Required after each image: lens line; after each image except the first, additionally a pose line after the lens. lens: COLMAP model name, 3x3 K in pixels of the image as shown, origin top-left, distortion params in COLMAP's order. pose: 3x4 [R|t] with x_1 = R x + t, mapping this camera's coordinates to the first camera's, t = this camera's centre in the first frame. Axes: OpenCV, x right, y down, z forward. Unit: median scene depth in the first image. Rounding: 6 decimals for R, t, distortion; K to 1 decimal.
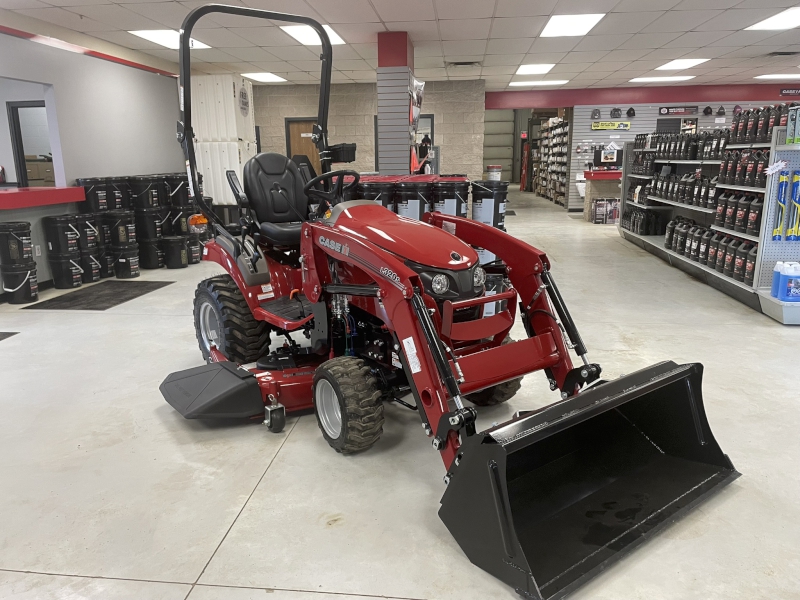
lens RADIAL K [[595.4, 0, 403.2], [0, 595.4, 301.0], [0, 0, 1]] dist [0.089620, -0.115184]
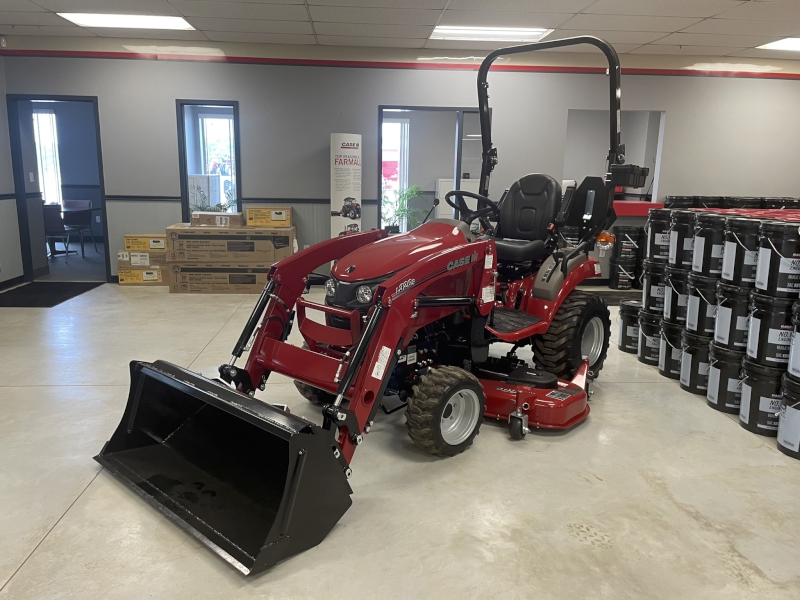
lens RADIAL K [[595.4, 0, 403.2], [0, 595.4, 301.0], [0, 0, 1]] dist [0.089620, -0.115184]
pose [[0.168715, 0.216536, -0.961586, 0.653832], [-0.244885, 0.954191, 0.171904, -0.129460], [0.954760, 0.206475, 0.214013, 0.479256]]
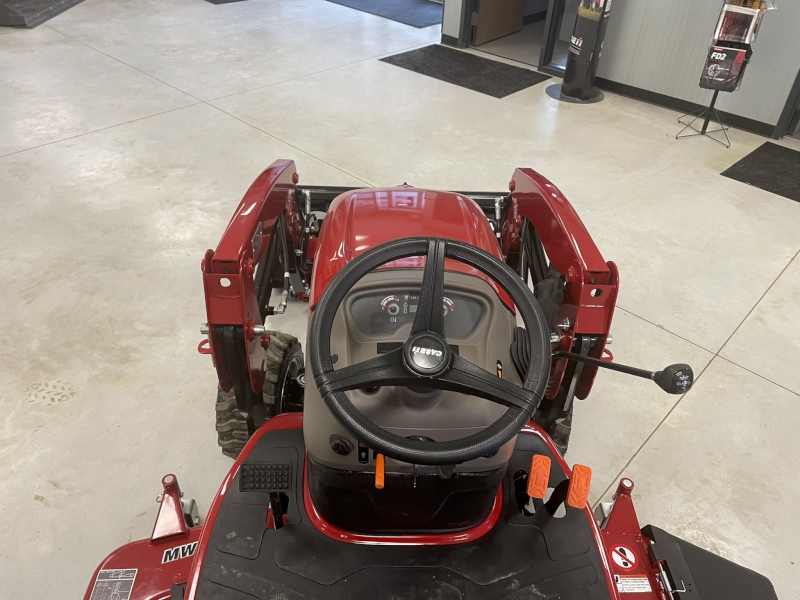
lens RADIAL K [[594.7, 0, 390.6], [0, 594.7, 308.1], [0, 0, 1]] dist [0.084528, -0.100669]
pose [[-0.780866, -0.401620, 0.478487, -0.147940], [0.123921, 0.651142, 0.748771, -0.267020], [-0.612284, 0.643984, -0.458685, 0.773718]]
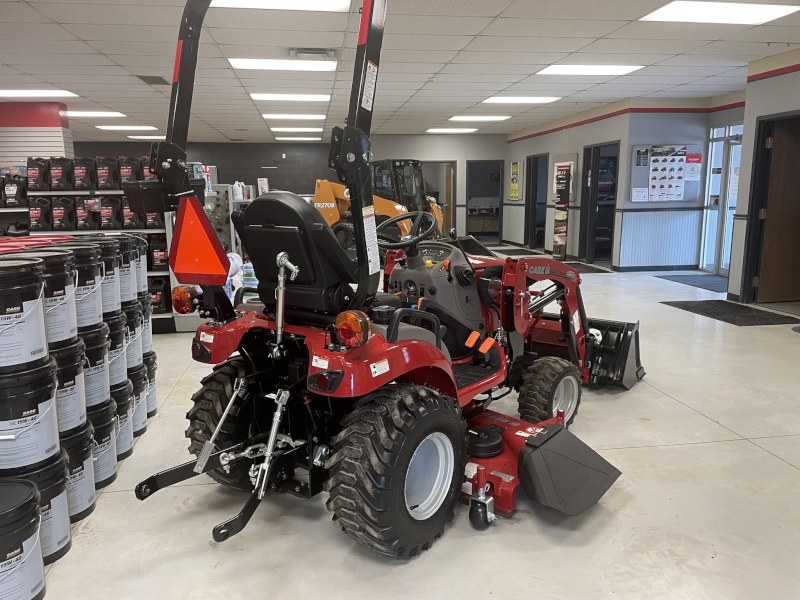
lens RADIAL K [[595.4, 0, 403.2], [0, 595.4, 301.0], [0, 0, 1]] dist [0.089620, -0.115184]
pose [[-0.239533, -0.159802, 0.957647, -0.659975], [0.239585, 0.946129, 0.217807, -0.198503], [-0.940863, 0.281610, -0.188343, 0.829518]]
